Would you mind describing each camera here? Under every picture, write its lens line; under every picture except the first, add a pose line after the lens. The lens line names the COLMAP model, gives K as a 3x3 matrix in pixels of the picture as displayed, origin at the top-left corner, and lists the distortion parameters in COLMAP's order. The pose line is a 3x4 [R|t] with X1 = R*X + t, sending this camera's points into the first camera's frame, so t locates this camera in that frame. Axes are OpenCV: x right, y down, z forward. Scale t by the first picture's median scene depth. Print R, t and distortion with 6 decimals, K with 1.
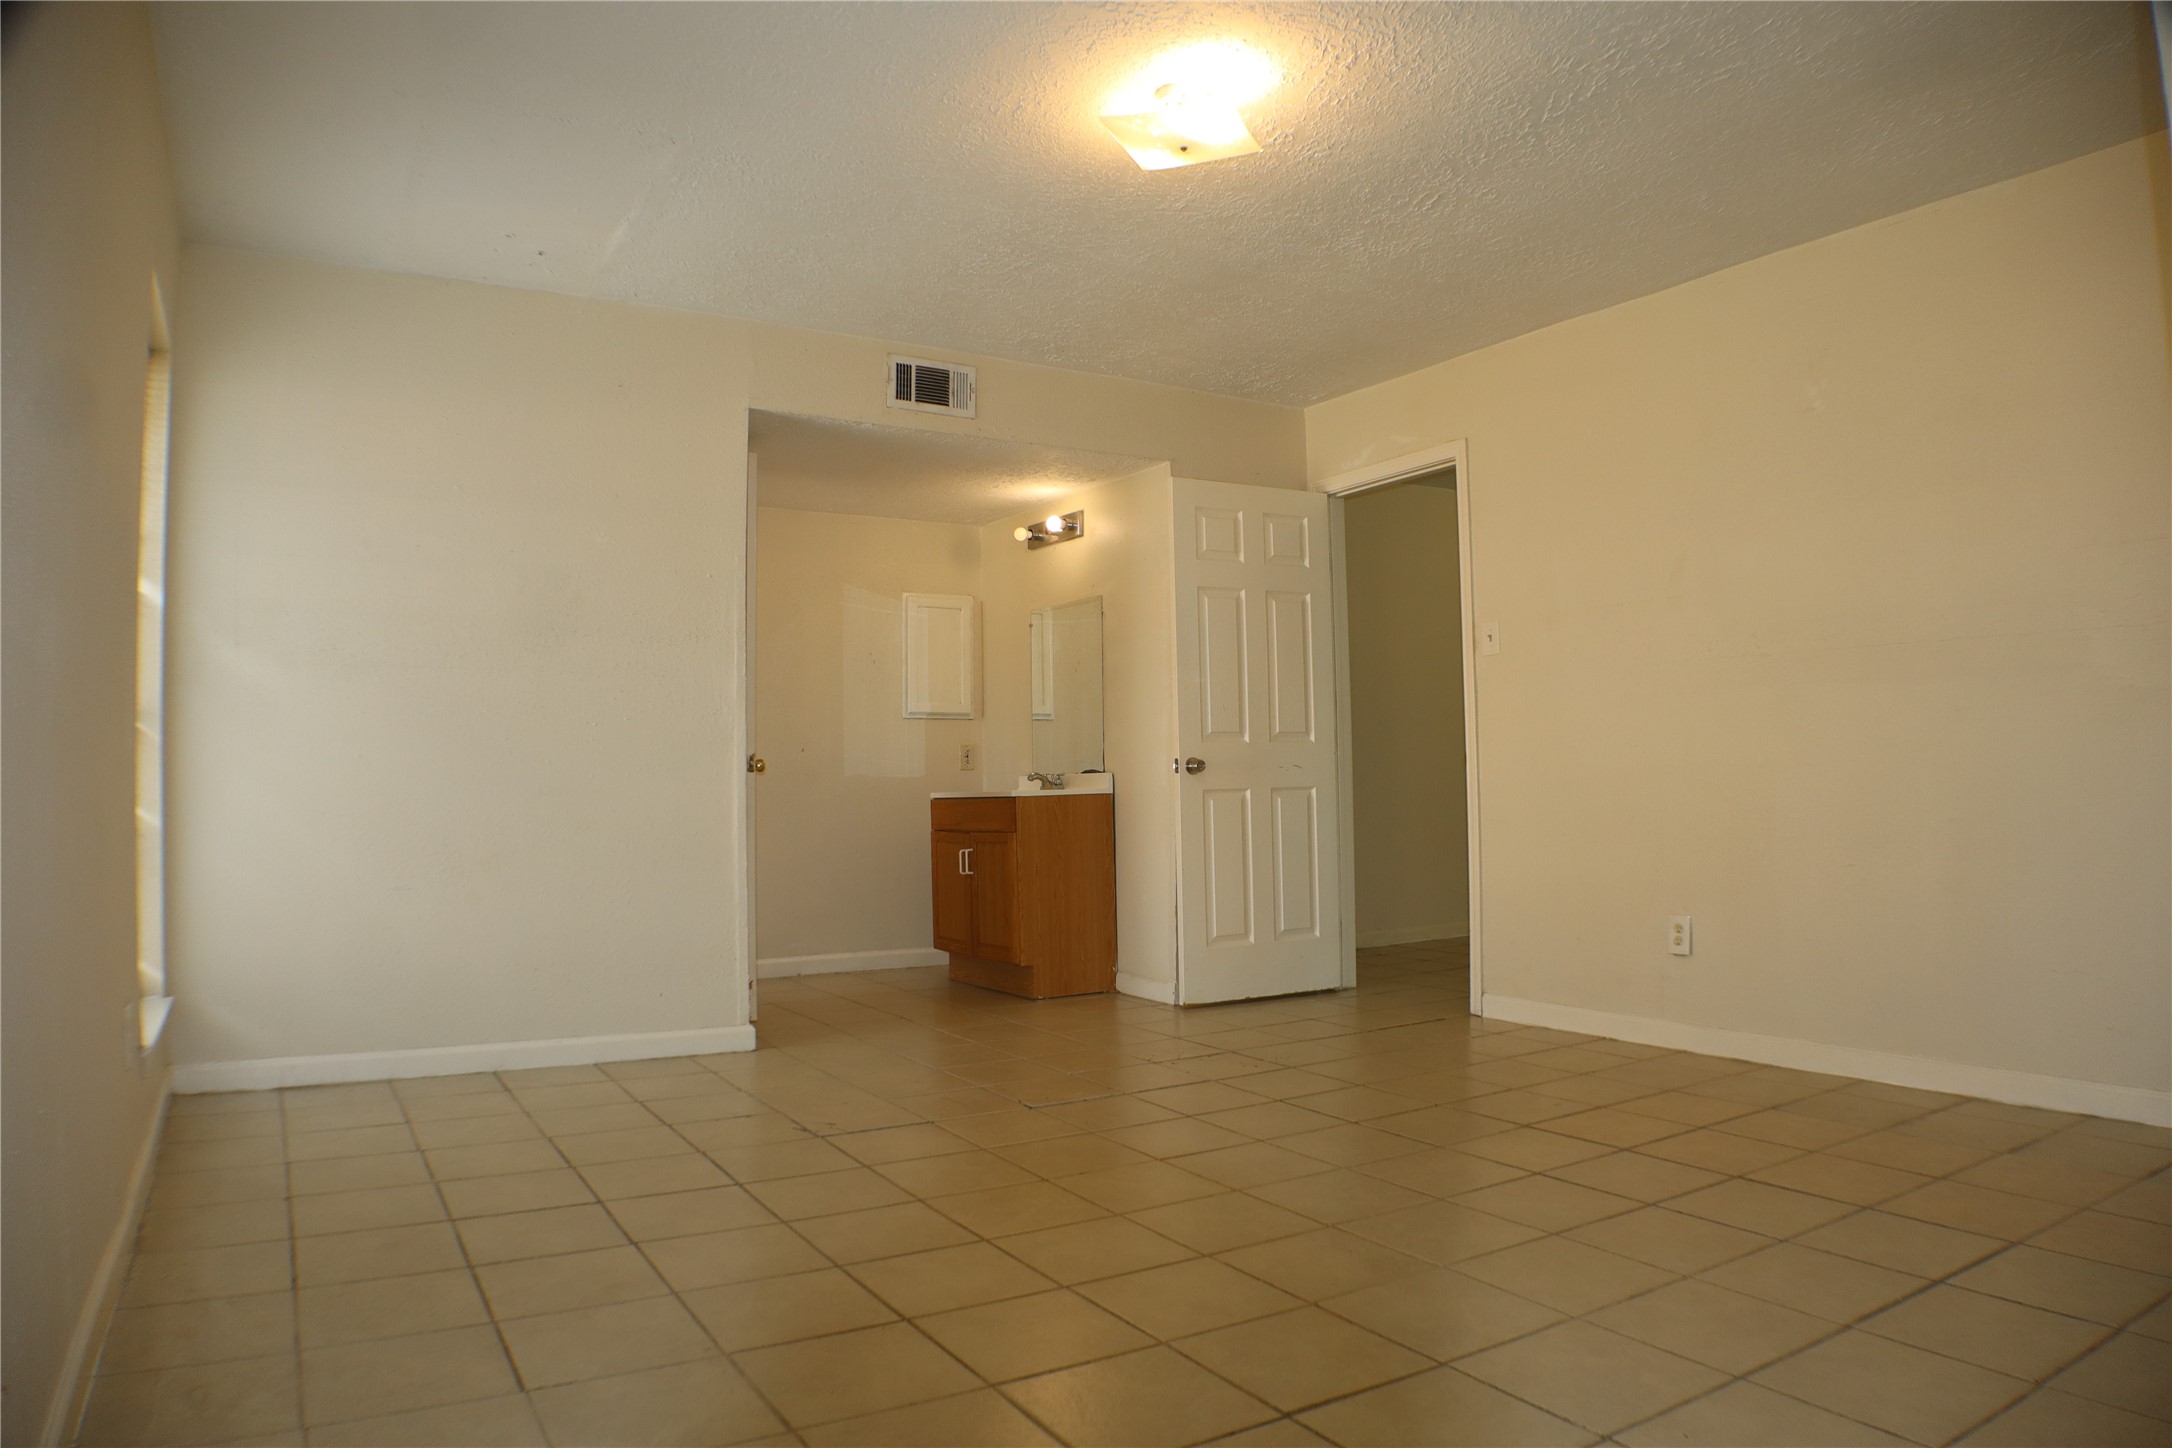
lens RADIAL K [[1412.0, 0, 1086.0], [0, 1412.0, 724.0], [0, 0, 1]] dist [-0.144544, 0.035757]
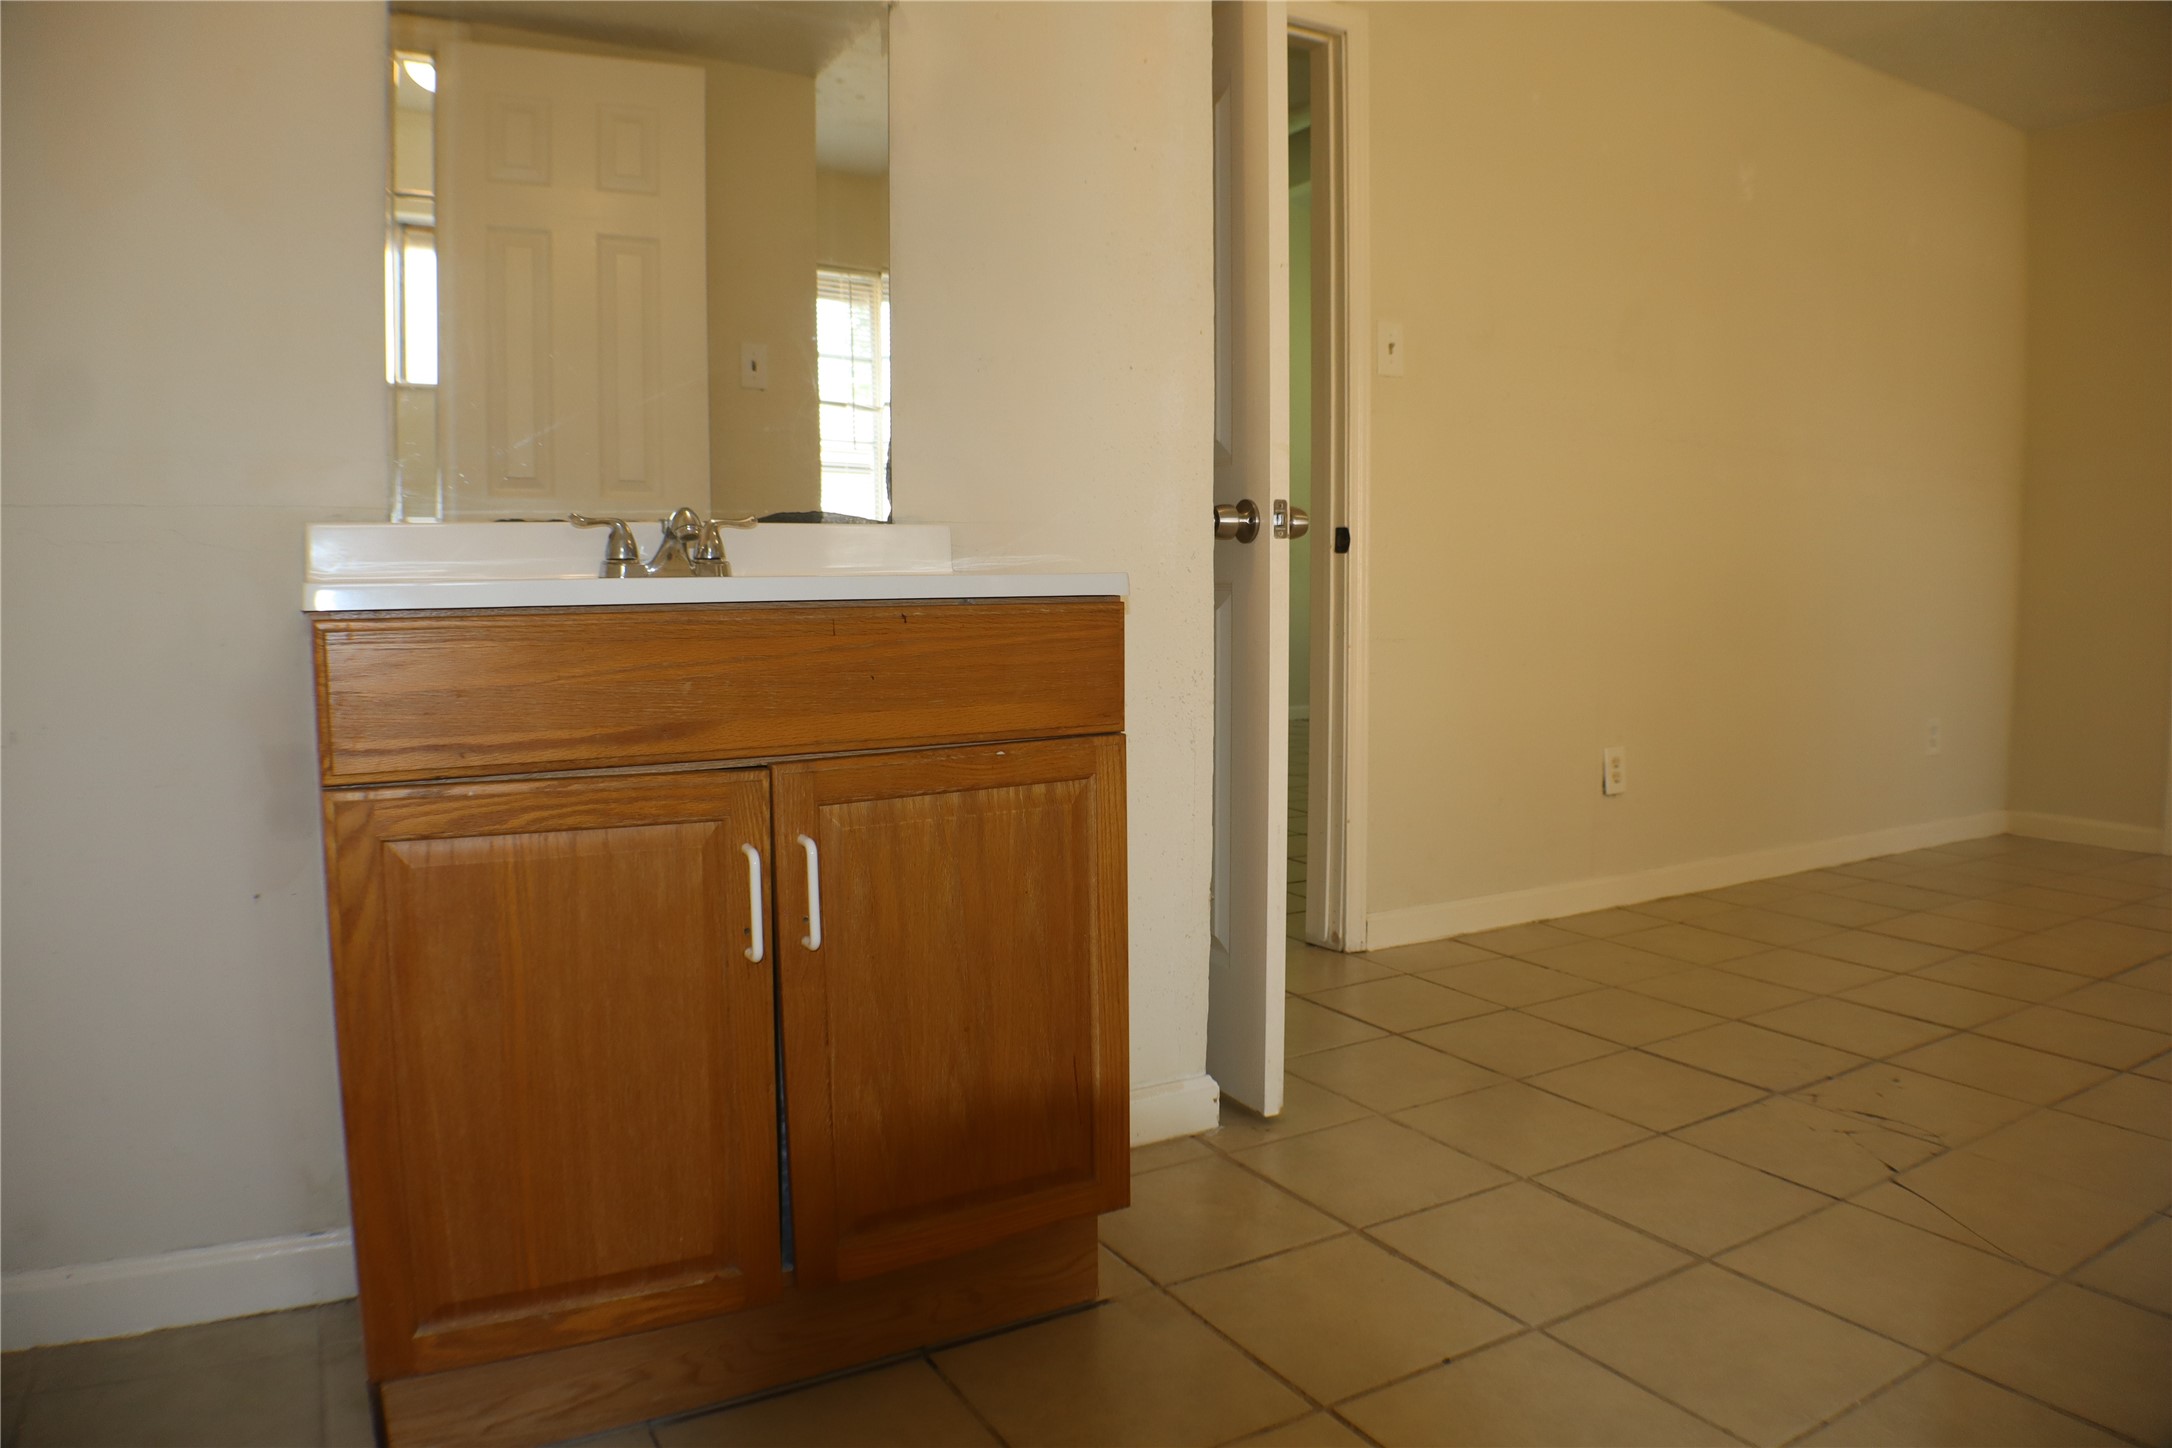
lens RADIAL K [[1412.0, 0, 1086.0], [0, 1412.0, 724.0], [0, 0, 1]] dist [-0.144544, 0.035757]
pose [[0.038130, -0.077761, 0.996243, -0.327466], [-0.031624, 0.996374, 0.078982, 0.057590], [-0.998772, -0.034517, 0.035533, 1.045315]]
